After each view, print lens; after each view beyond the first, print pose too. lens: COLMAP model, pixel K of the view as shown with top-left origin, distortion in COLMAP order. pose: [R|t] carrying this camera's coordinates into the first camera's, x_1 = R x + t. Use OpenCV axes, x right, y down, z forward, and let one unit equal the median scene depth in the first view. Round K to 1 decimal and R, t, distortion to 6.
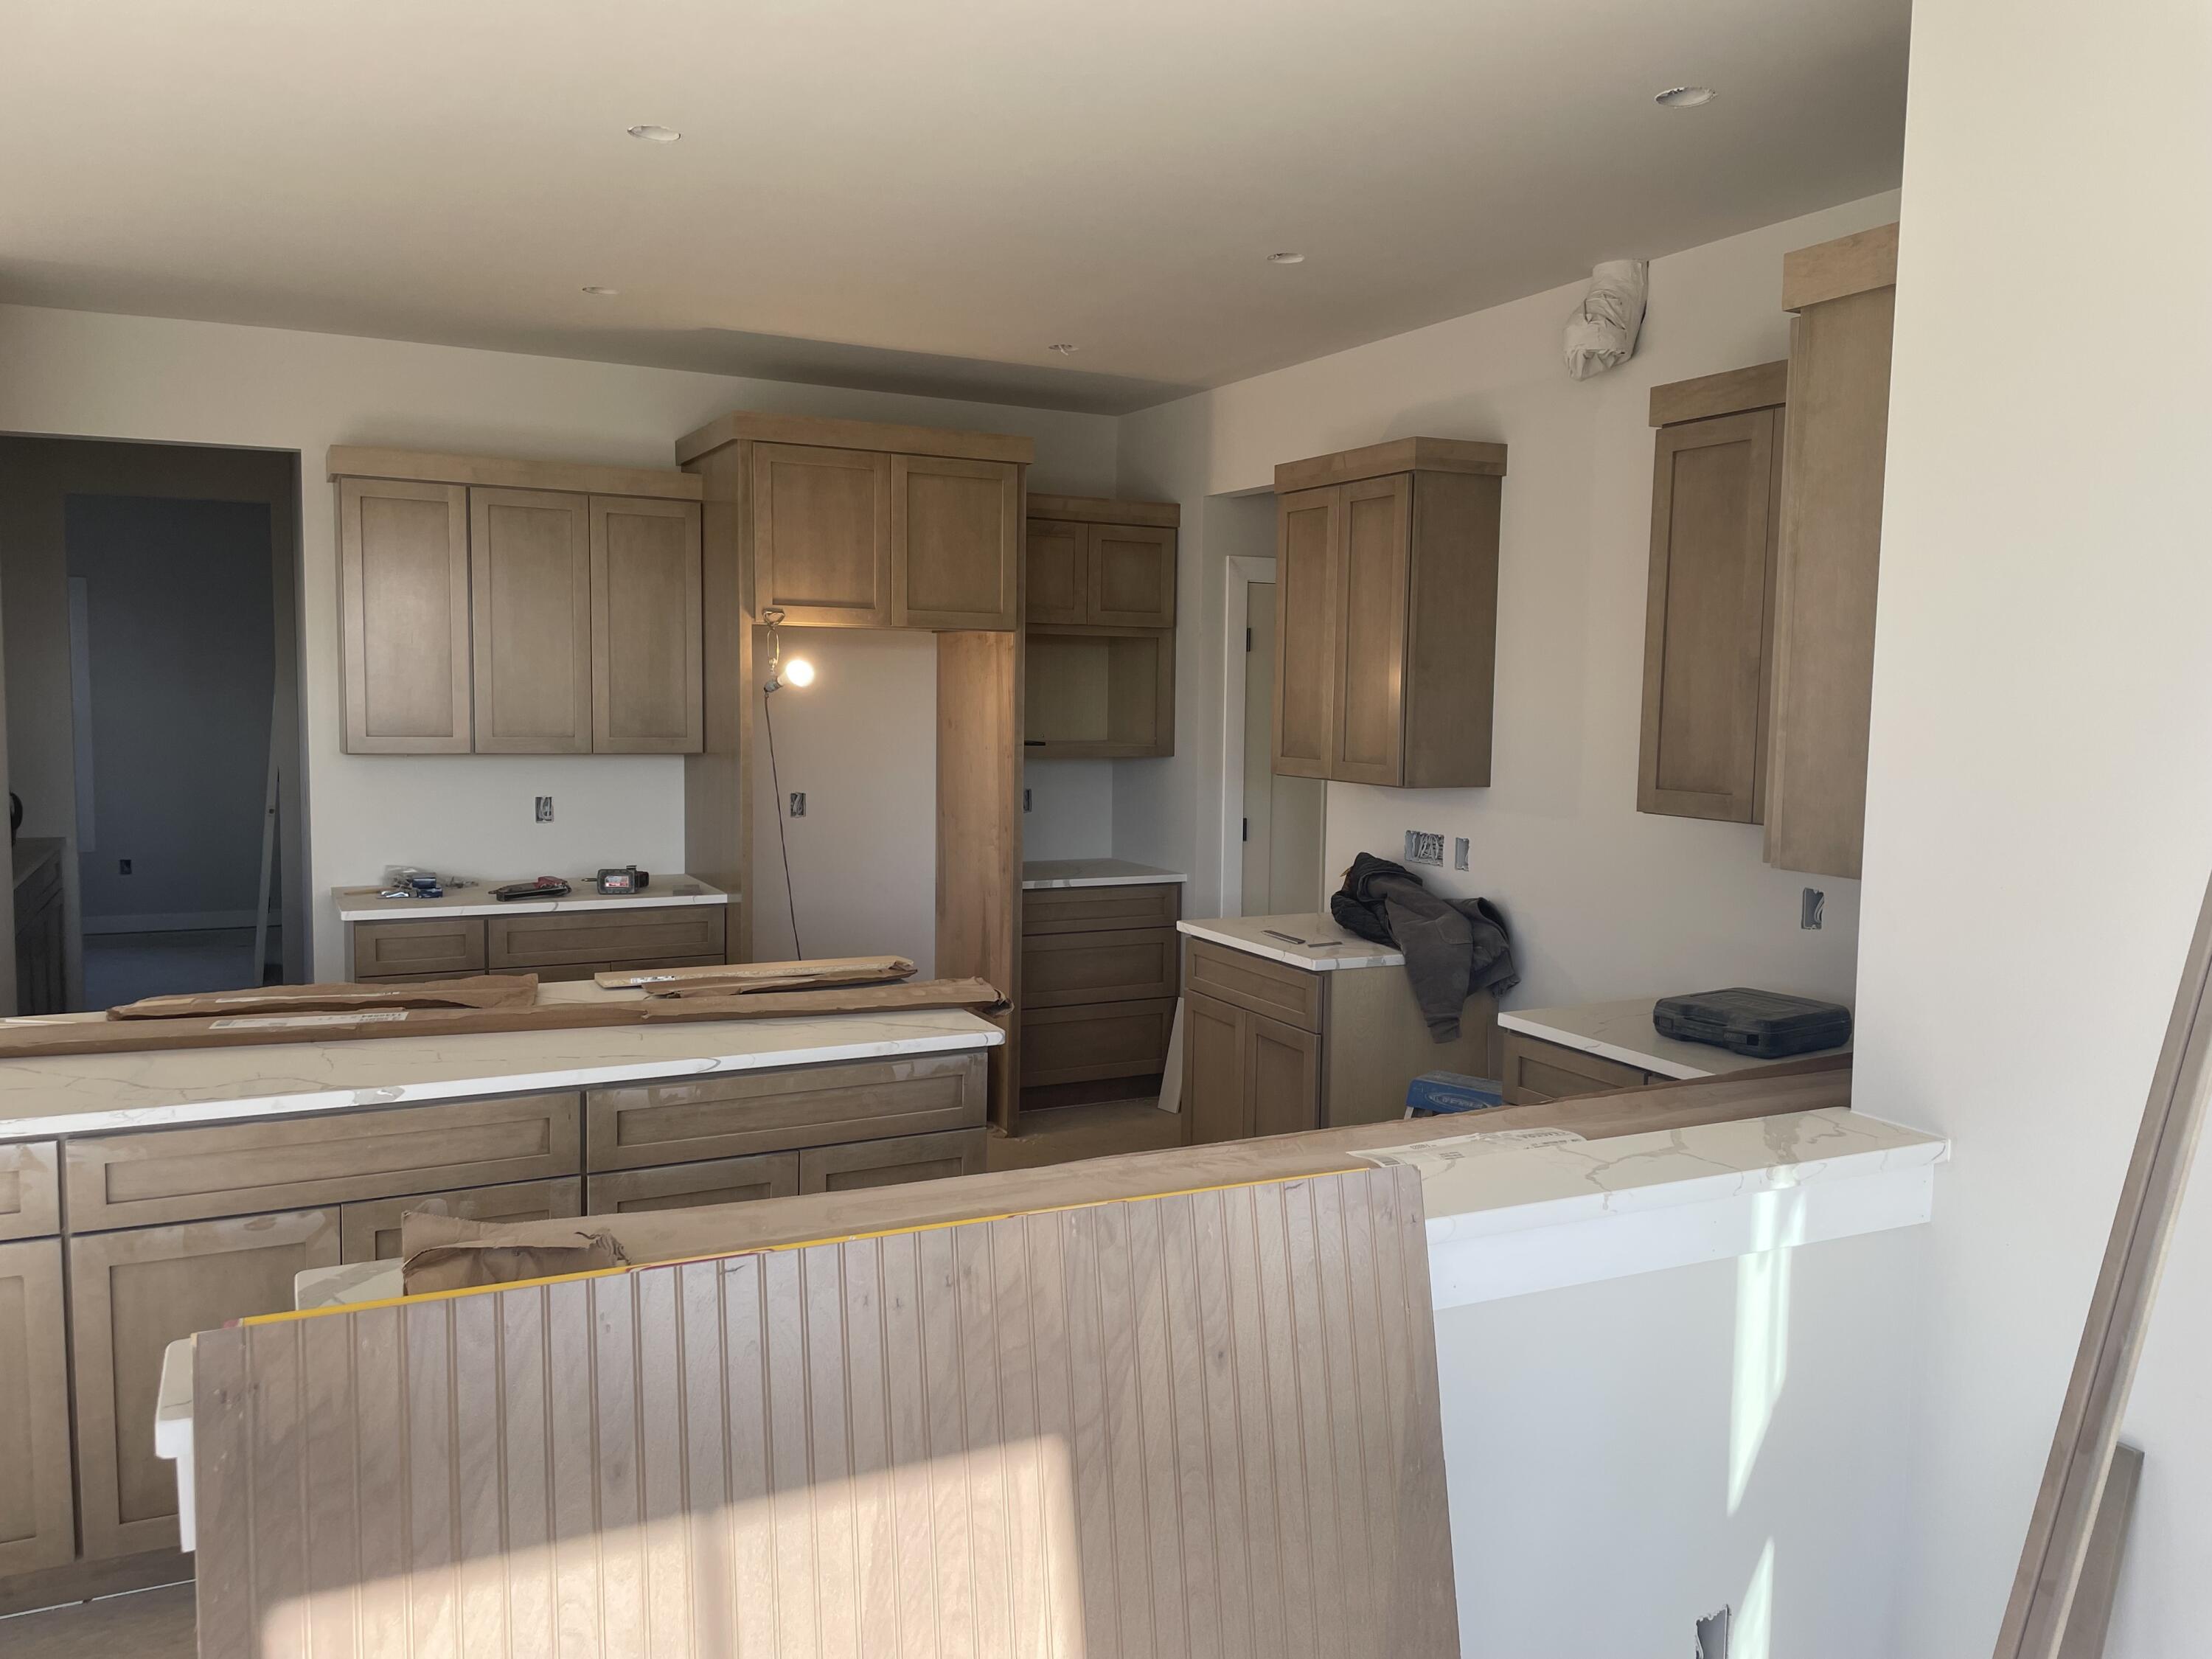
lens RADIAL K [[1647.4, 0, 1103.5], [0, 1647.4, 840.0], [0, 0, 1]] dist [0.030829, -0.022491]
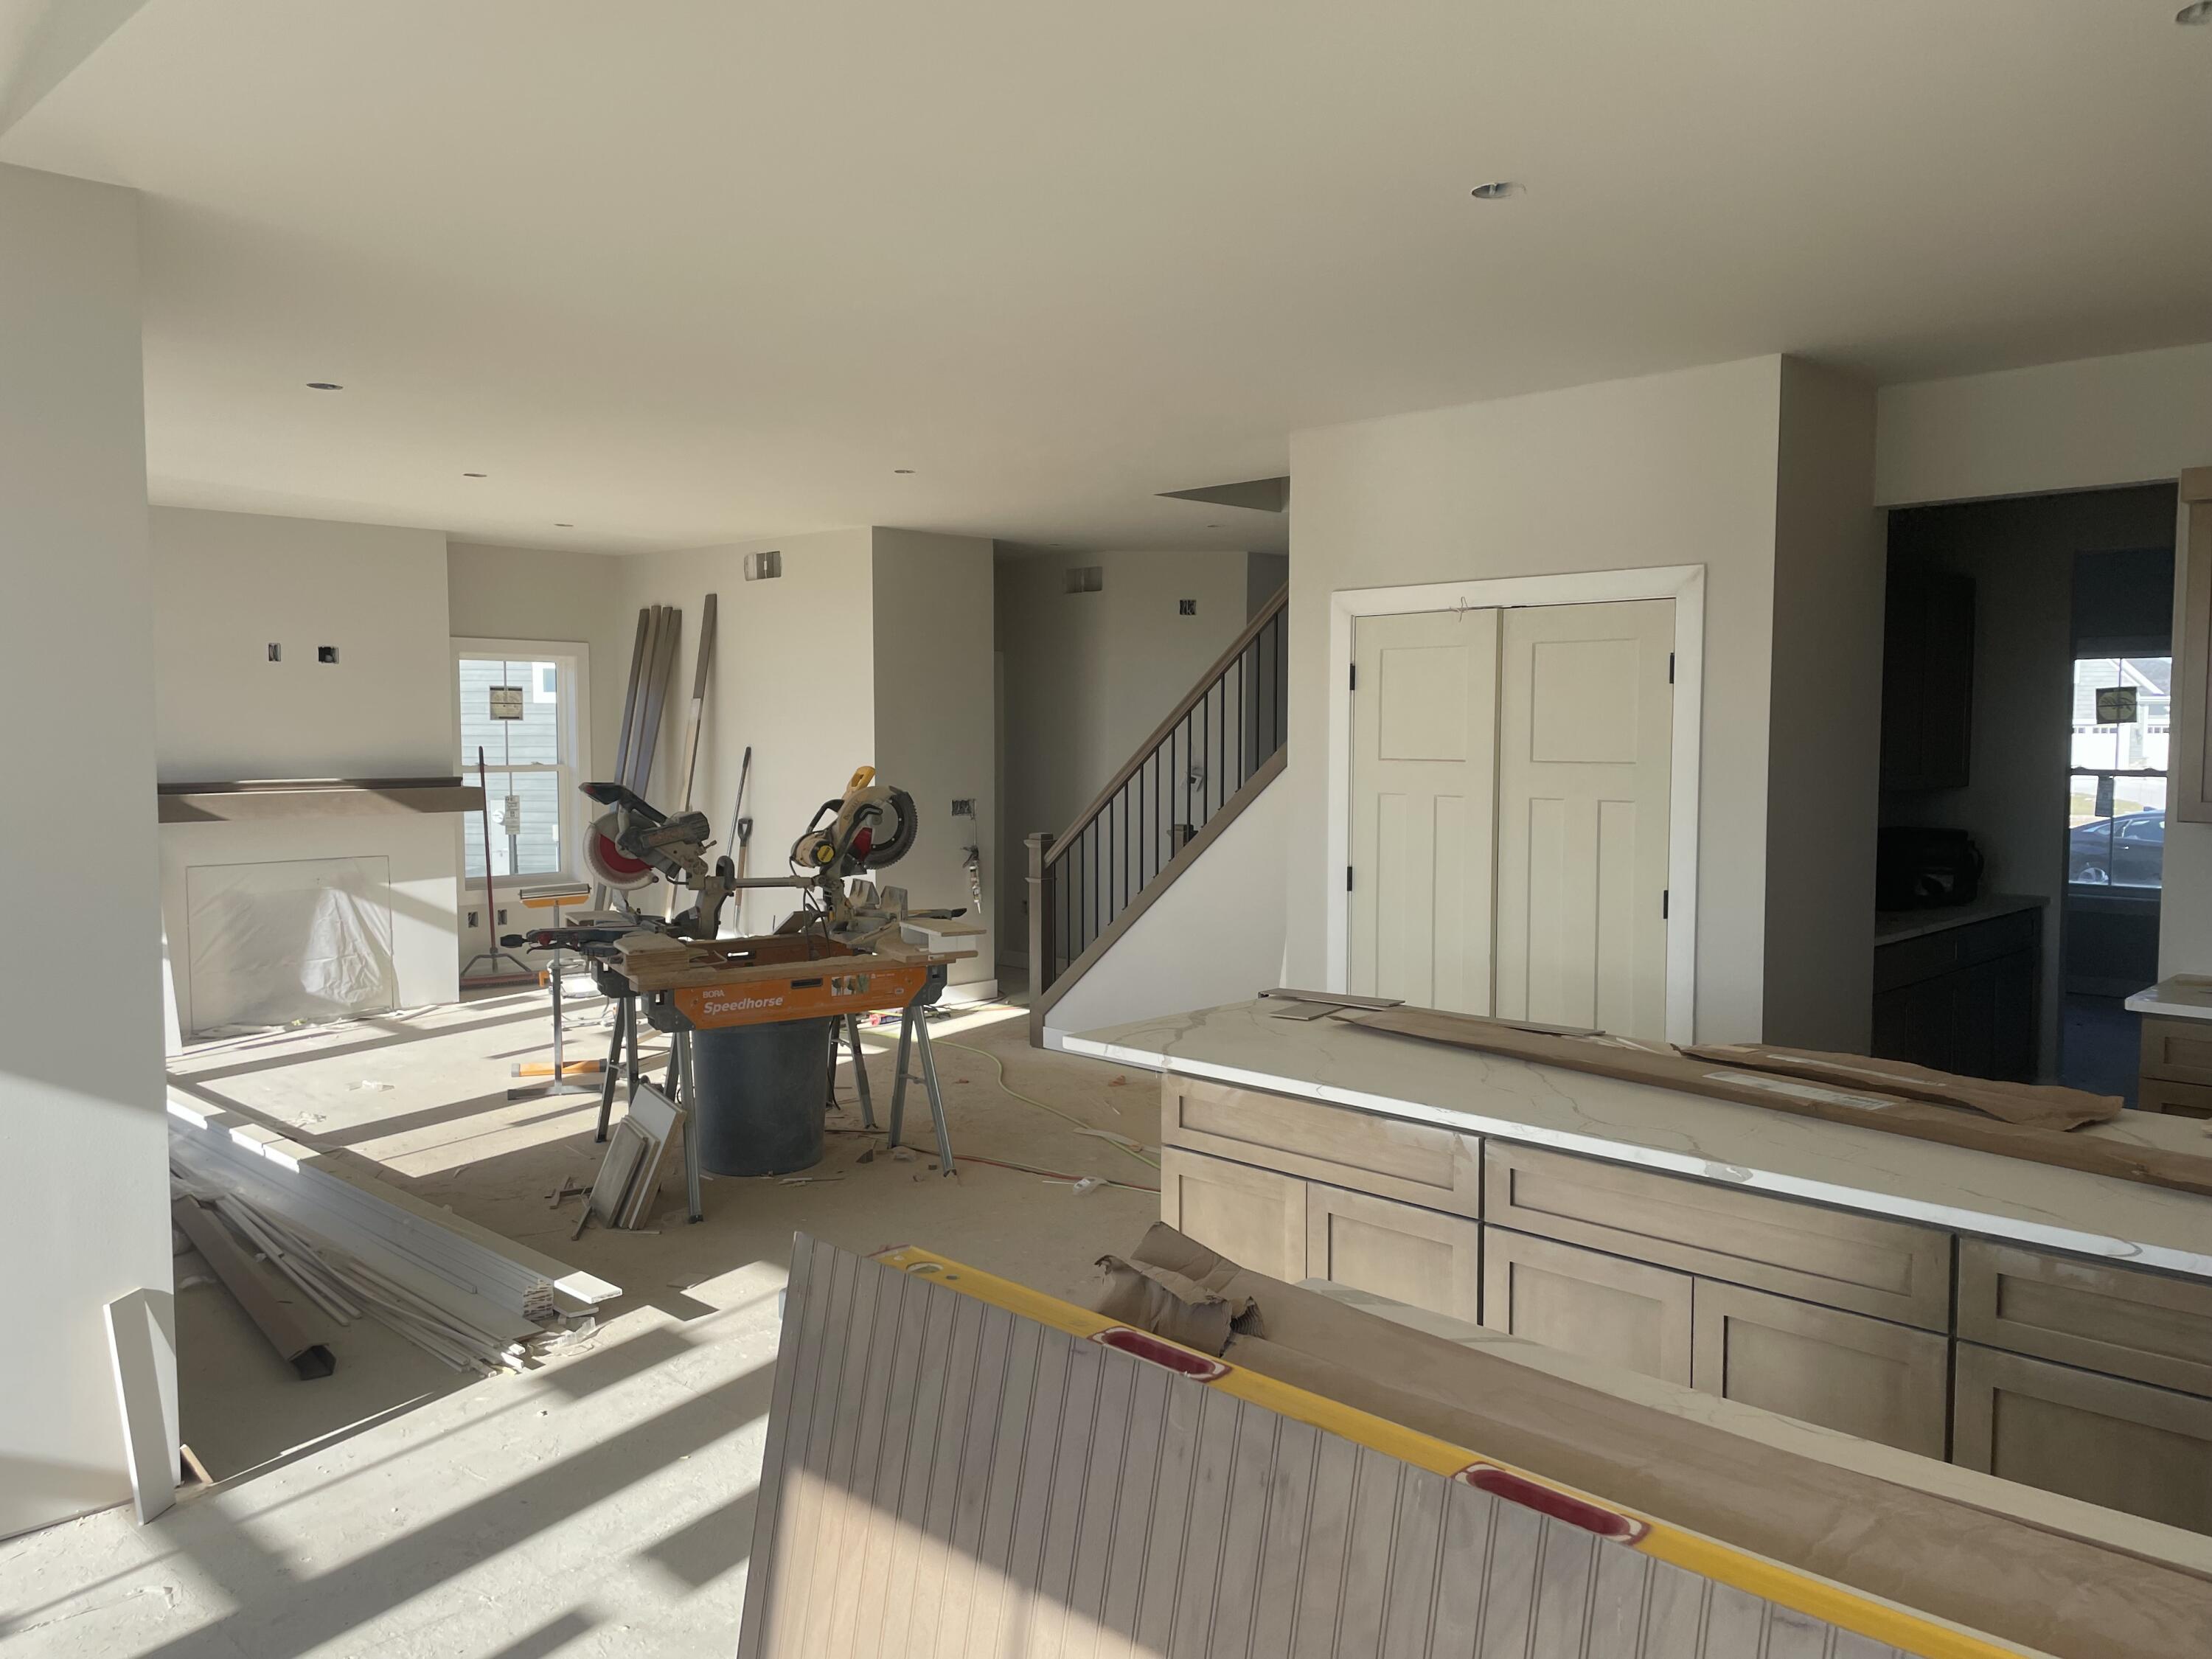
lens RADIAL K [[1647.4, 0, 1106.3], [0, 1647.4, 821.3], [0, 0, 1]] dist [0.030829, -0.022491]
pose [[0.341155, 0.045634, -0.938899, 0.322488], [-0.087553, 0.996022, 0.016597, -0.031294], [0.935921, 0.076541, 0.343793, 0.322650]]
